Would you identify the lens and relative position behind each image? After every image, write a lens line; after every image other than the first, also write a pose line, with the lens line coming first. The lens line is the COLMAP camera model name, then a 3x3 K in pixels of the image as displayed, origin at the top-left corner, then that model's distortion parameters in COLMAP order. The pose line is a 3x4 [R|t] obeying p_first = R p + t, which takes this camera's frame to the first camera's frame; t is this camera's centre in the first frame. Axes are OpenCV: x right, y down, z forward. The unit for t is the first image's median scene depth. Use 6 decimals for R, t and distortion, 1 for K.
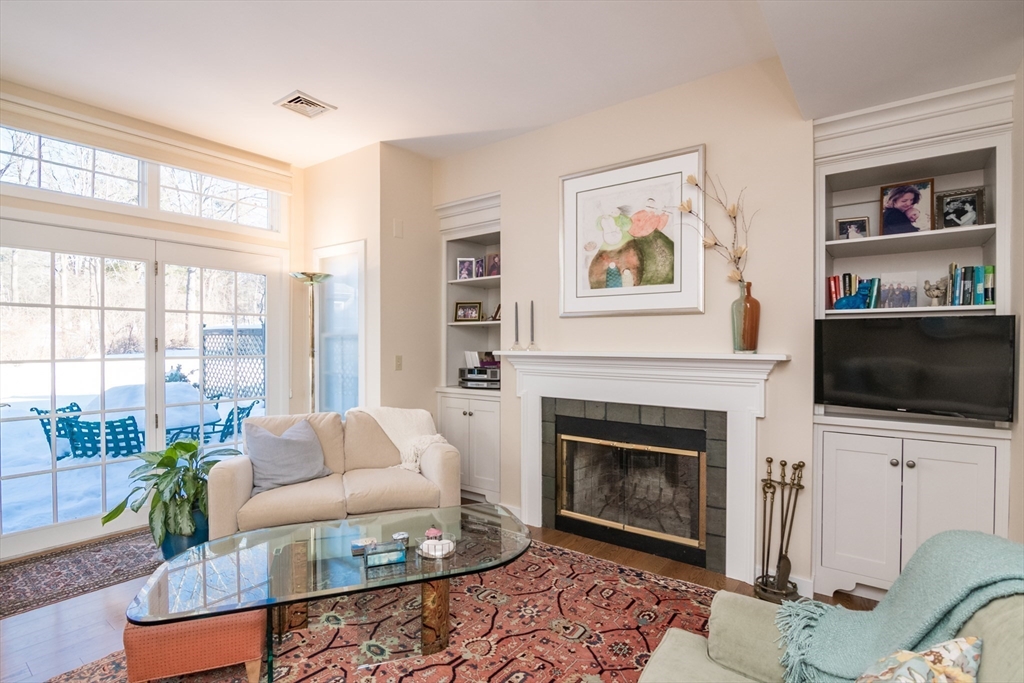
lens RADIAL K [[502.6, 0, 506.7], [0, 502.6, 345.1], [0, 0, 1]] dist [-0.012263, -0.000222]
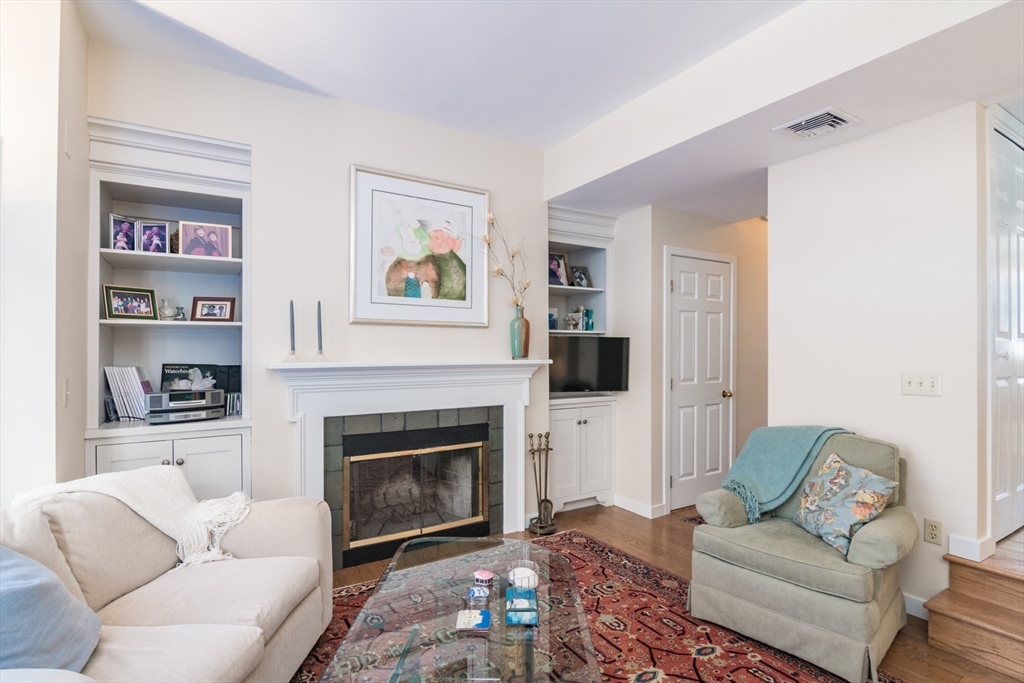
lens RADIAL K [[502.6, 0, 506.7], [0, 502.6, 345.1], [0, 0, 1]] dist [-0.012263, -0.000222]
pose [[0.350528, 0.006368, 0.936531, -0.687197], [0.004641, 0.999953, -0.008536, -0.009427], [-0.936541, 0.007339, 0.350482, 0.482854]]
